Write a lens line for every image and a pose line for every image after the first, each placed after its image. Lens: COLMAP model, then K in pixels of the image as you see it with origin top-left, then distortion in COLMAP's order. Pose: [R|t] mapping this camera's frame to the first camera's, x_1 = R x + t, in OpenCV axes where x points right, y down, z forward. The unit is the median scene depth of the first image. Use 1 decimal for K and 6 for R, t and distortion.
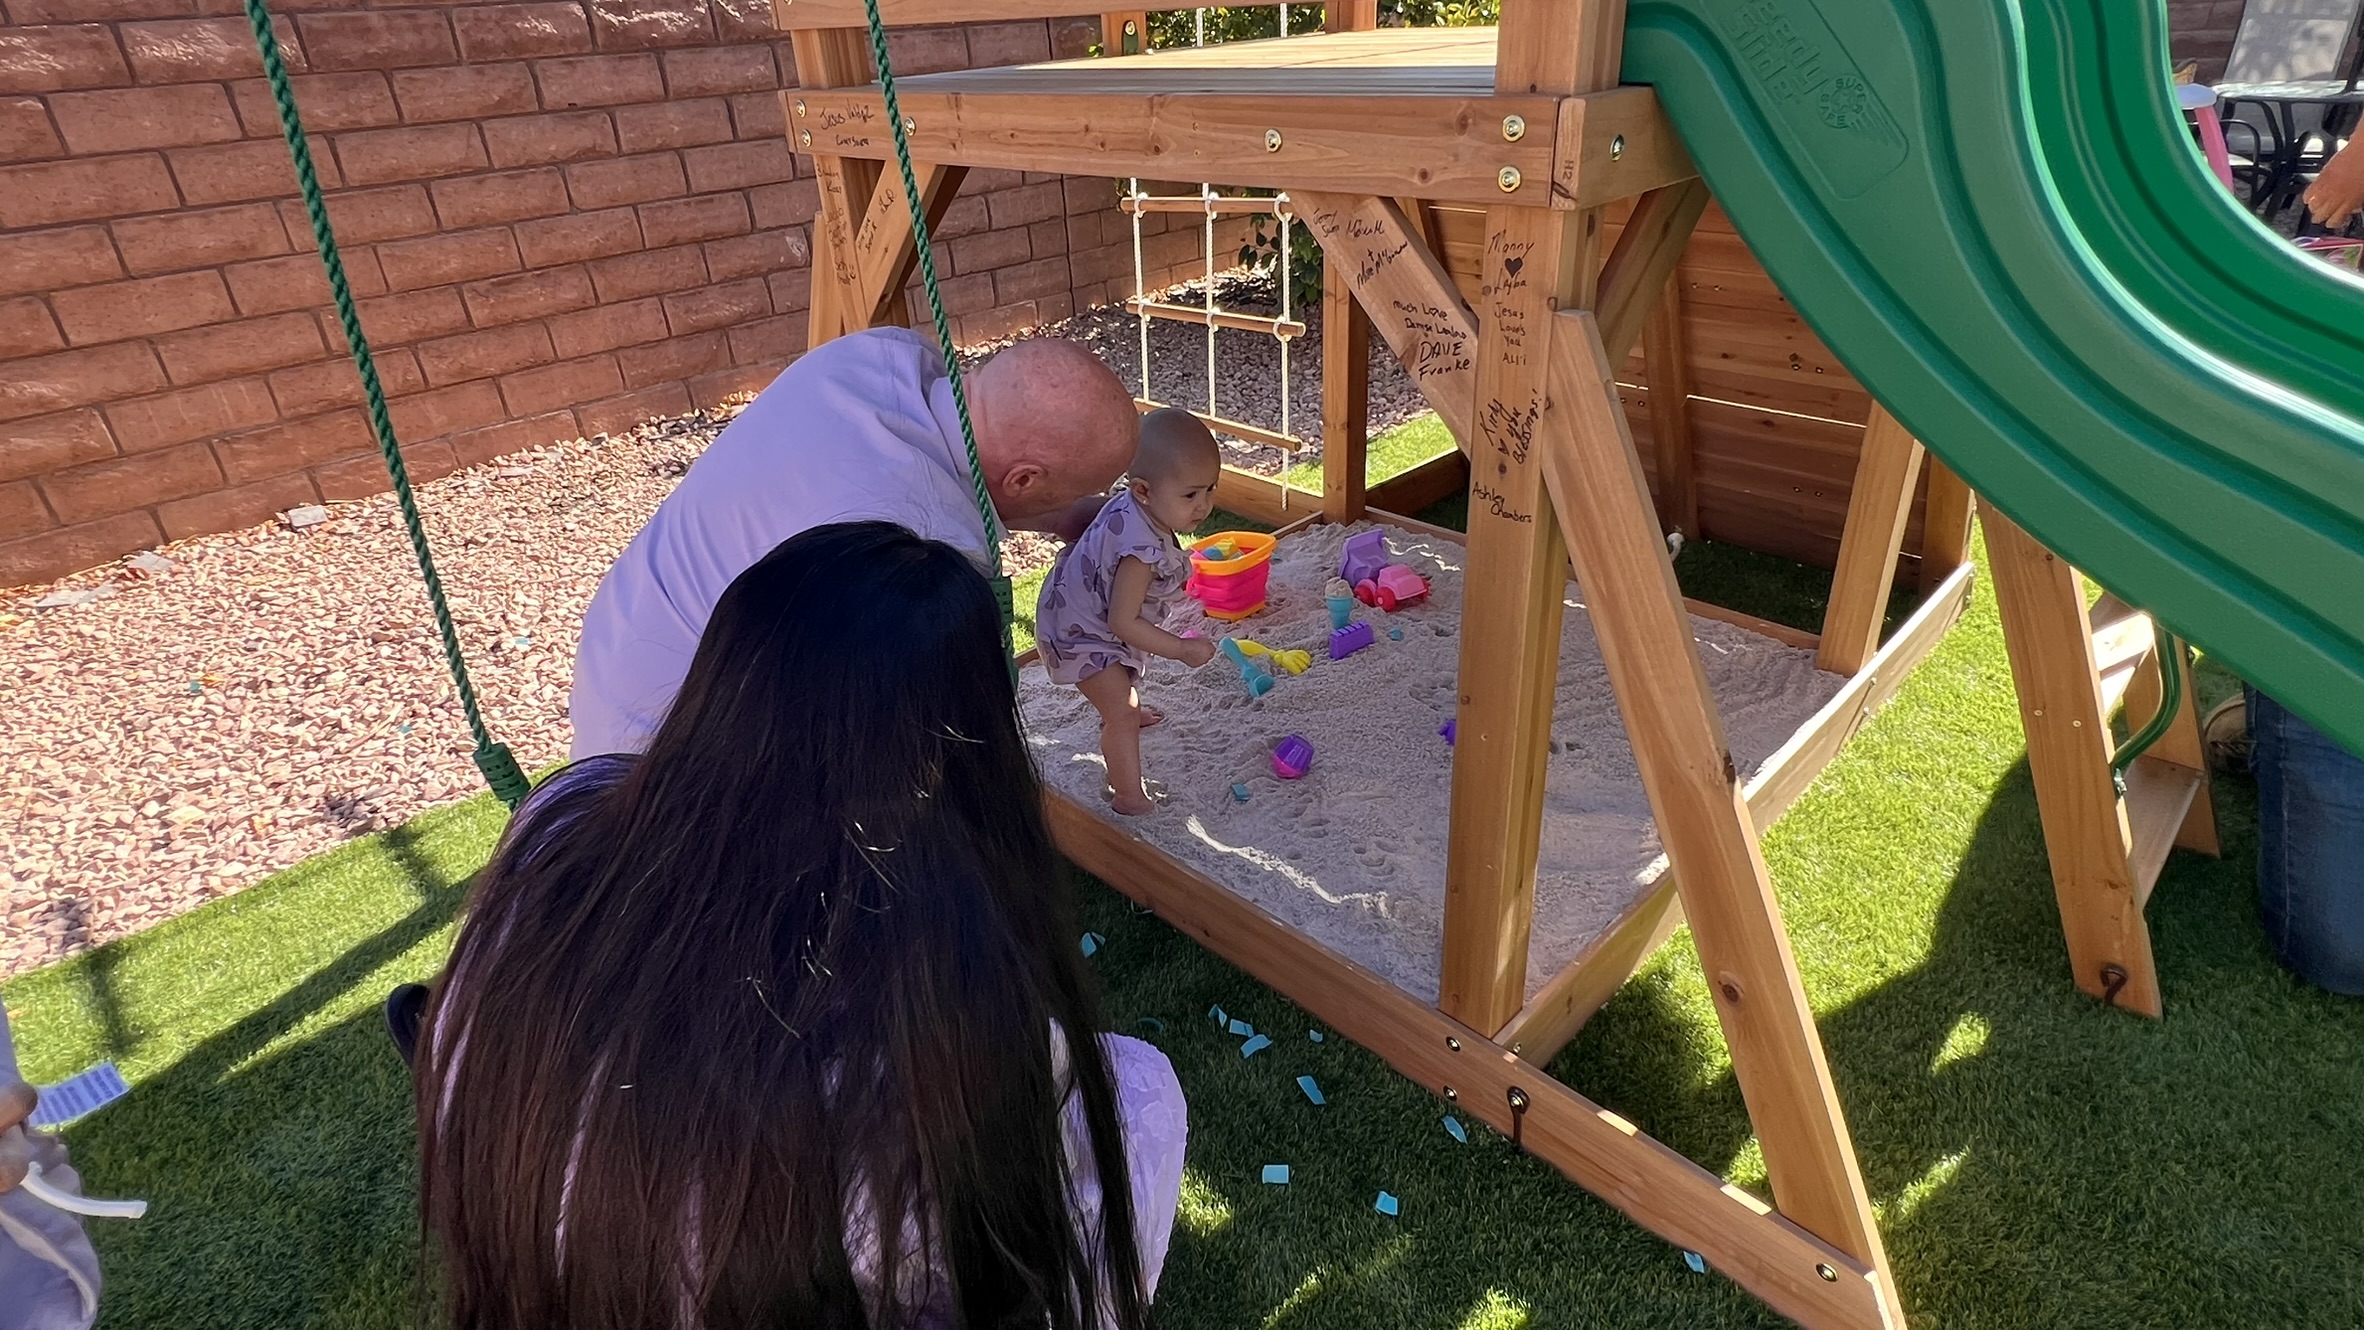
lens RADIAL K [[1221.1, 0, 1162.8], [0, 1221.1, 664.3], [0, 0, 1]] dist [0.001122, 0.000089]
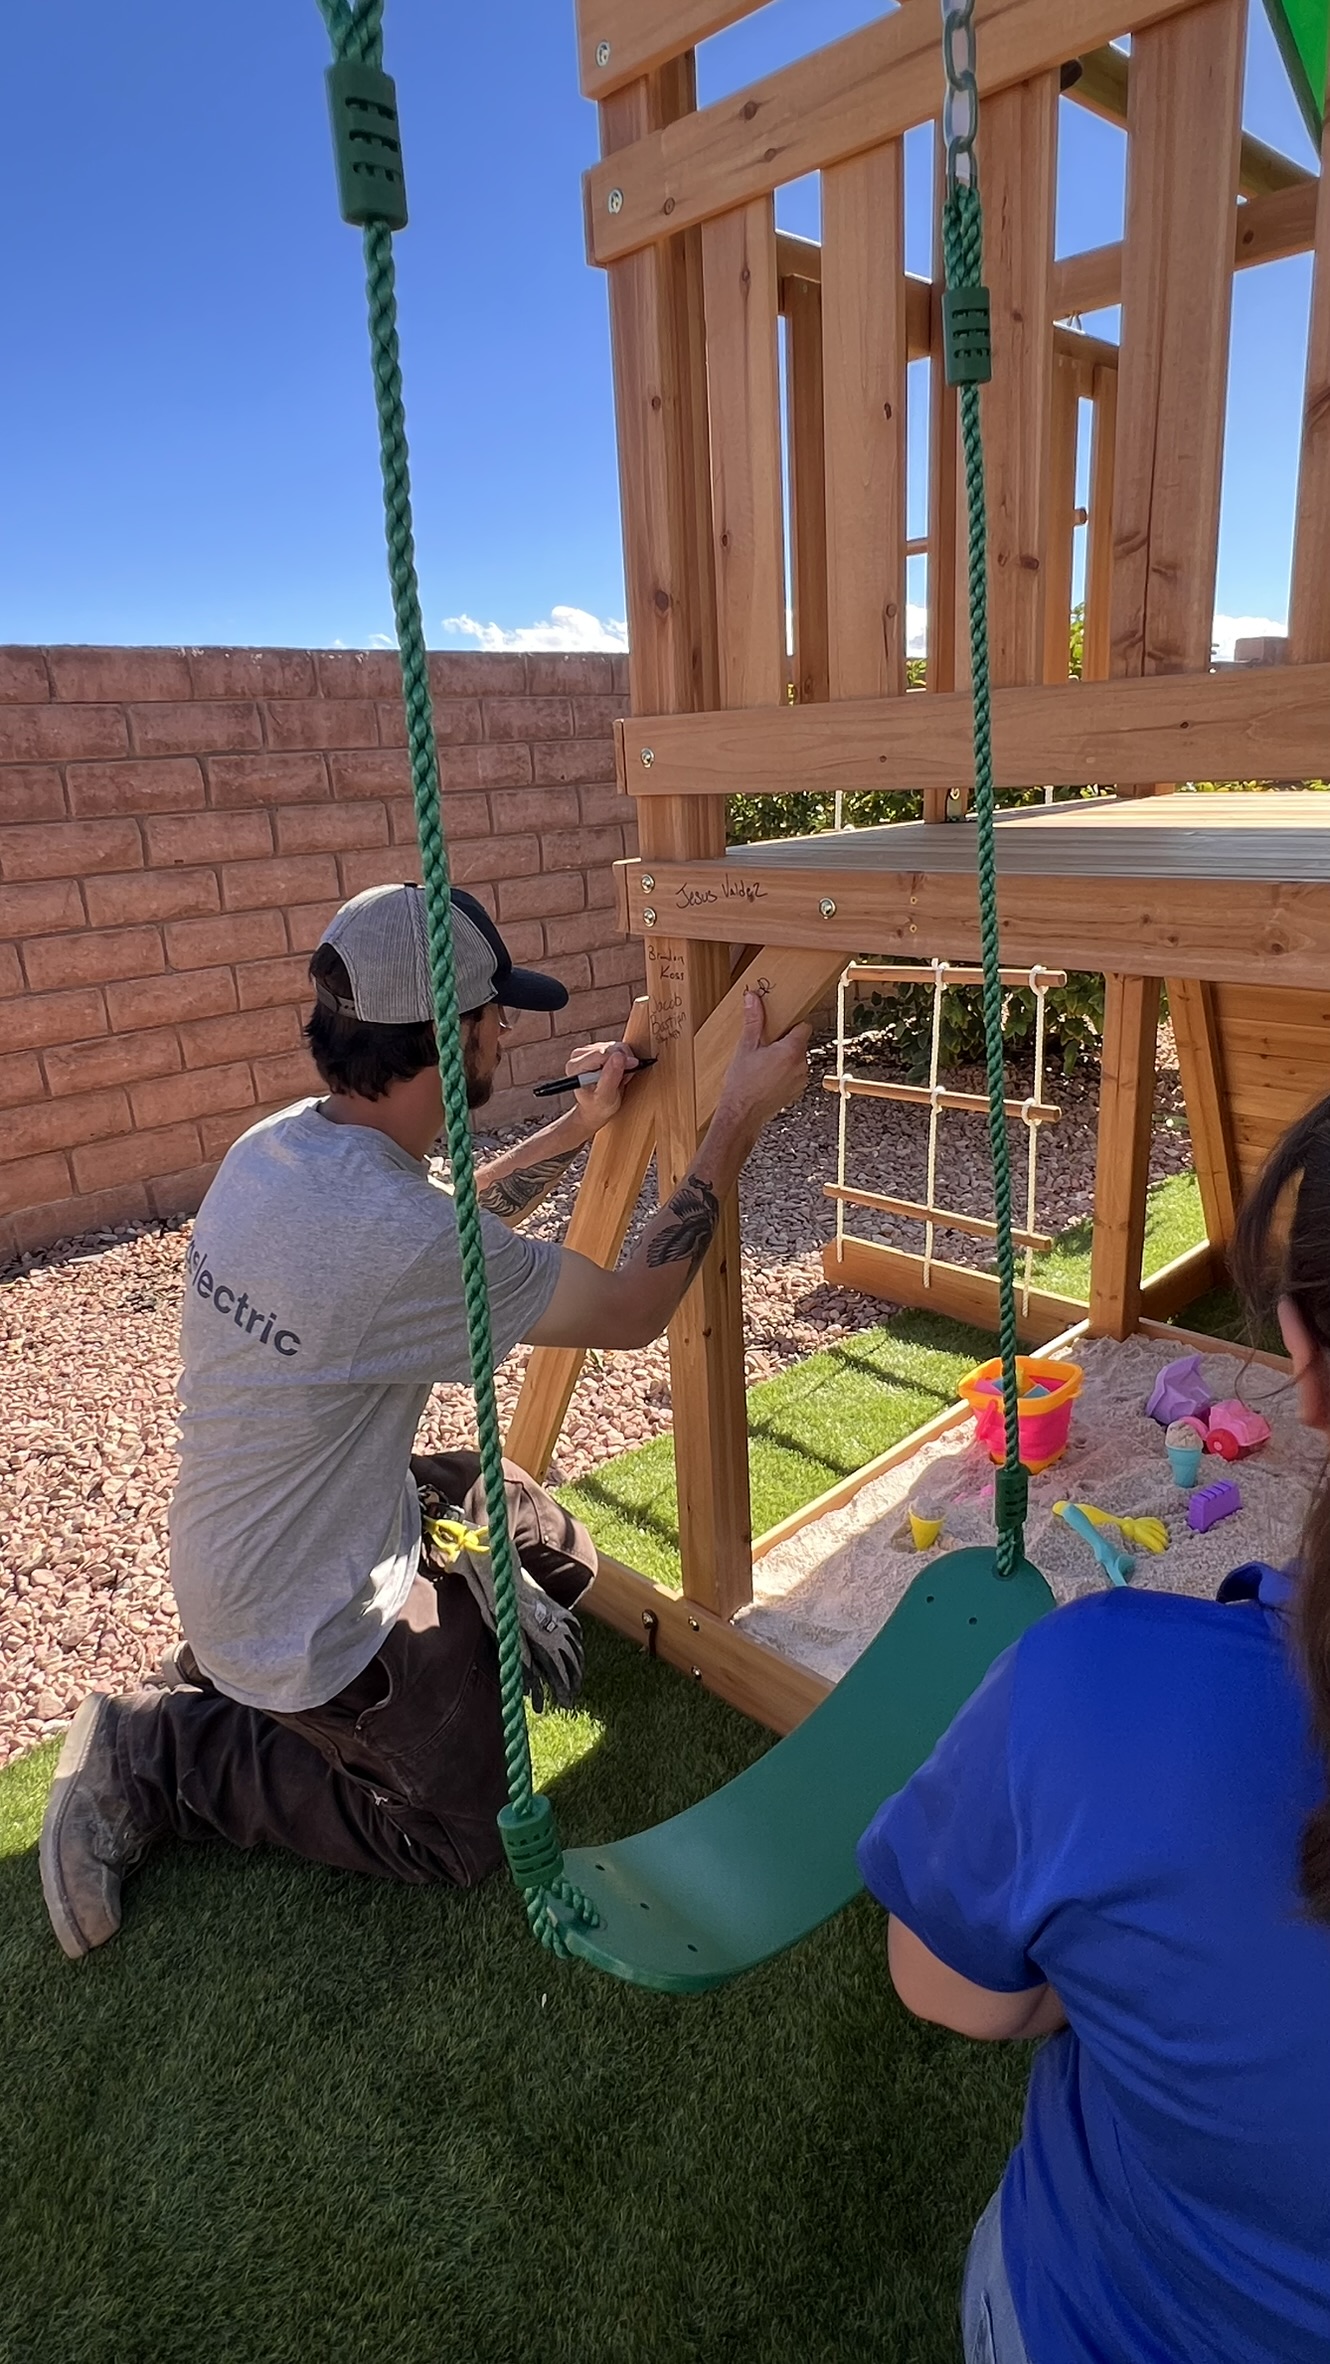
lens RADIAL K [[1314.6, 0, 665.0], [0, 1314.6, 1182.0], [0, 0, 1]] dist [0.003206, -0.000511]
pose [[0.999984, 0.003931, 0.004132, -0.127327], [-0.003100, 0.982789, -0.184704, -0.040956], [-0.004787, 0.184688, 0.982785, 0.072324]]
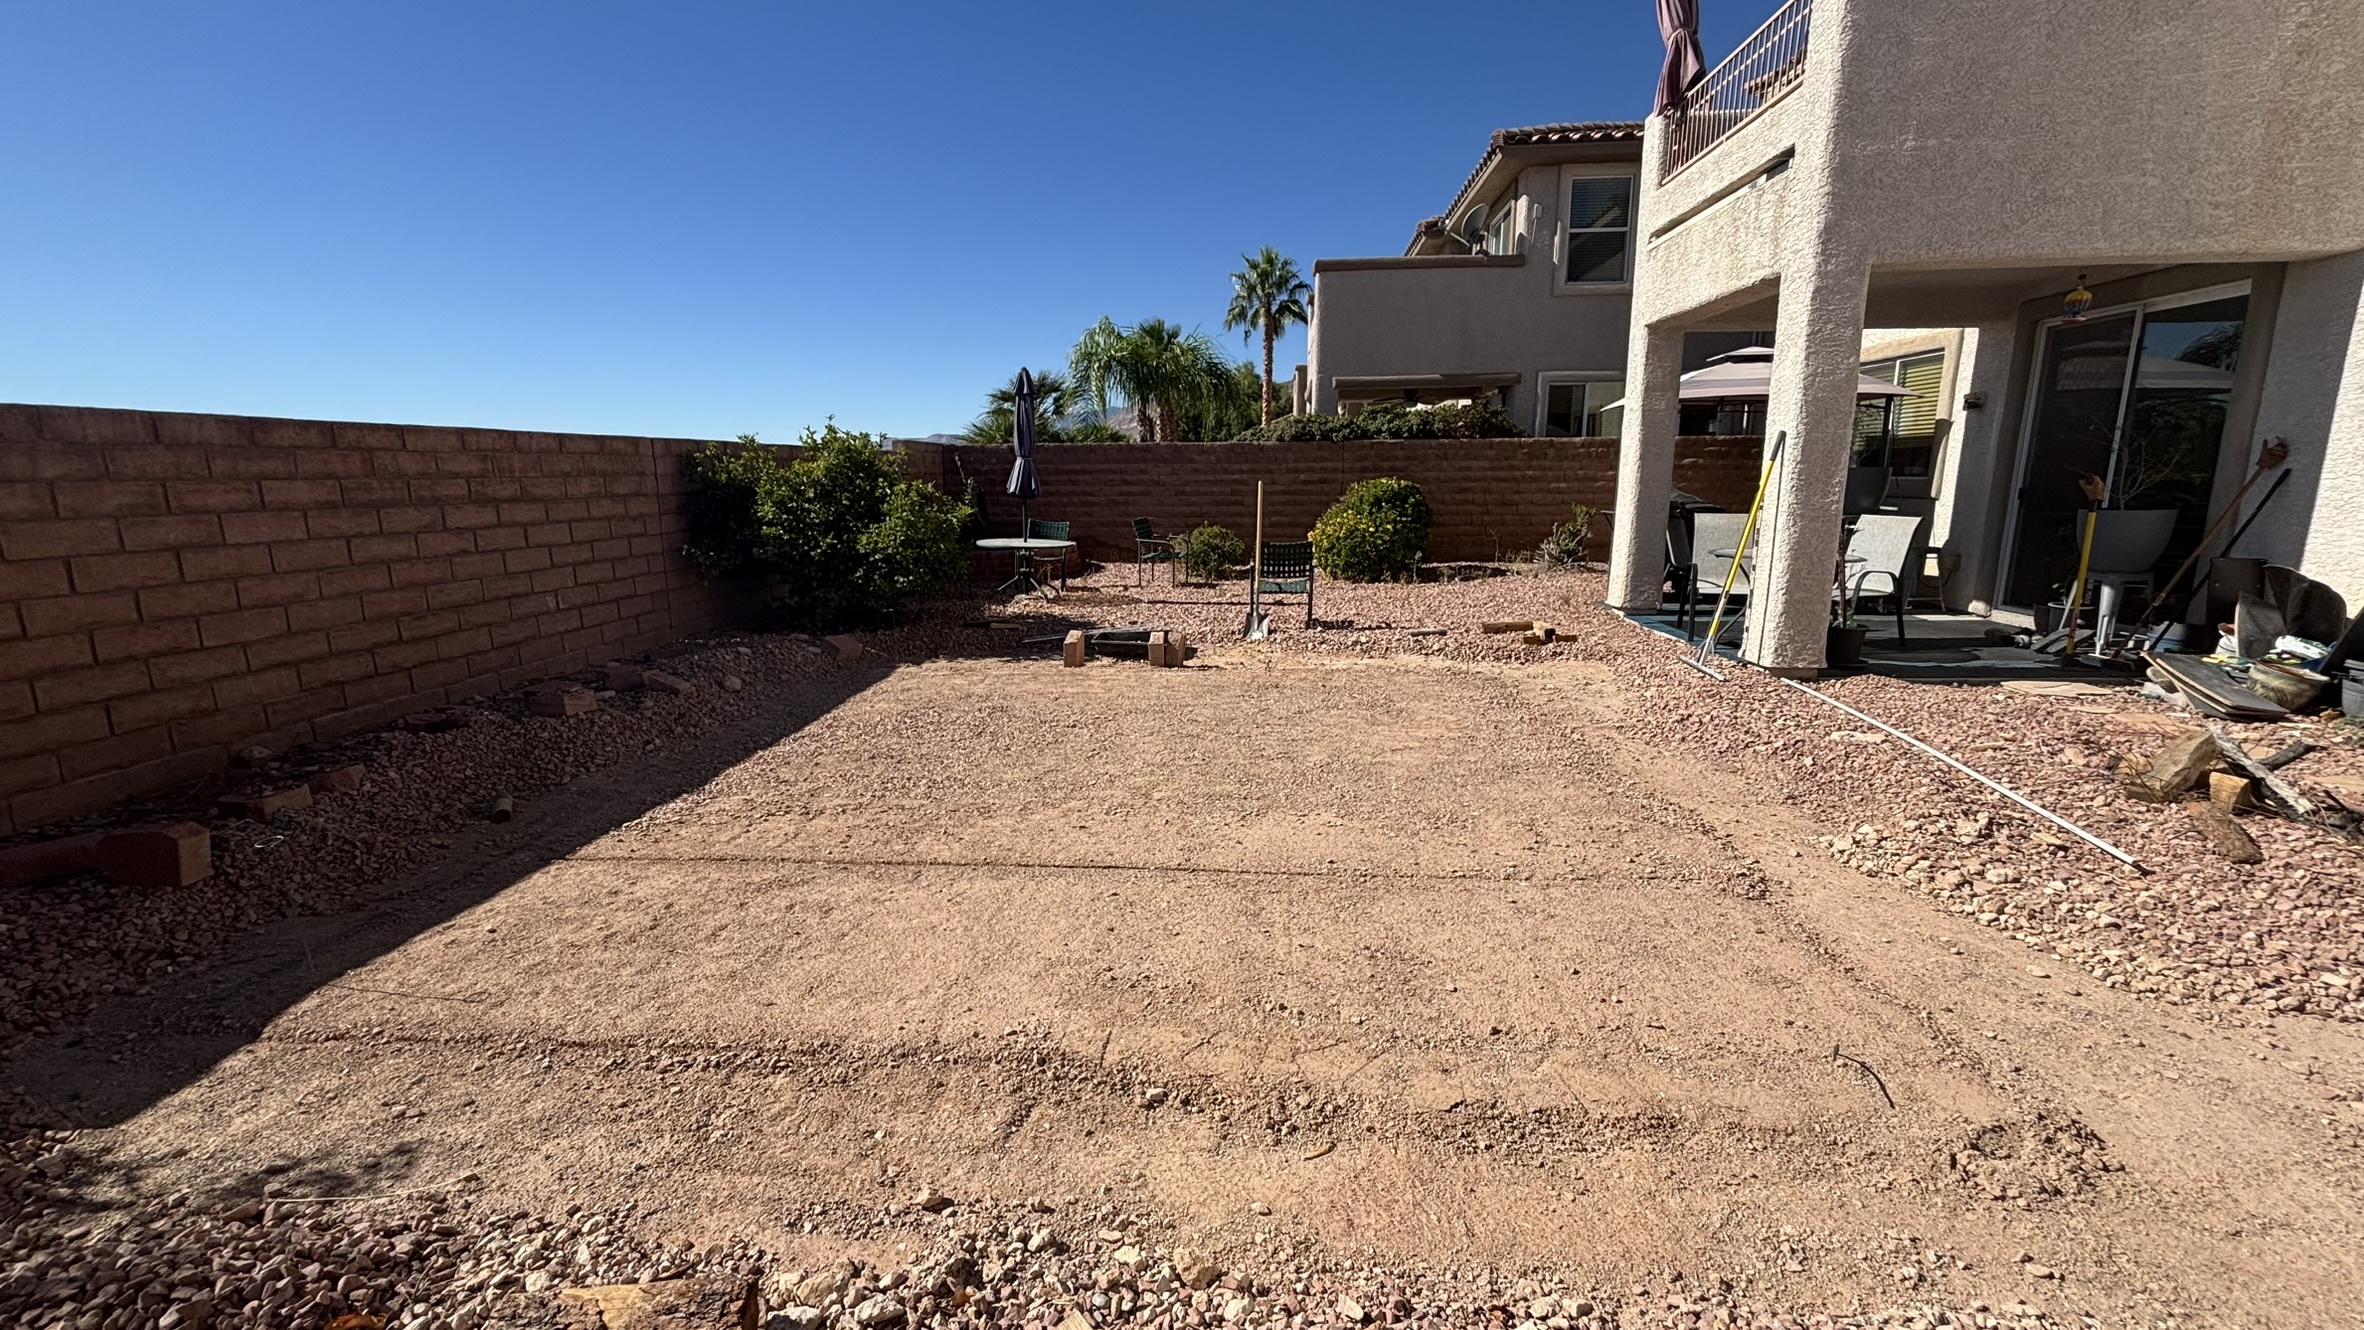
lens RADIAL K [[921.4, 0, 1182.0], [0, 921.4, 665.0], [0, 0, 1]] dist [0.000562, -0.000043]
pose [[0.743807, -0.084683, 0.663008, -0.650297], [0.287656, 0.935936, -0.203168, 0.374039], [-0.603328, 0.341836, 0.720516, -0.667548]]
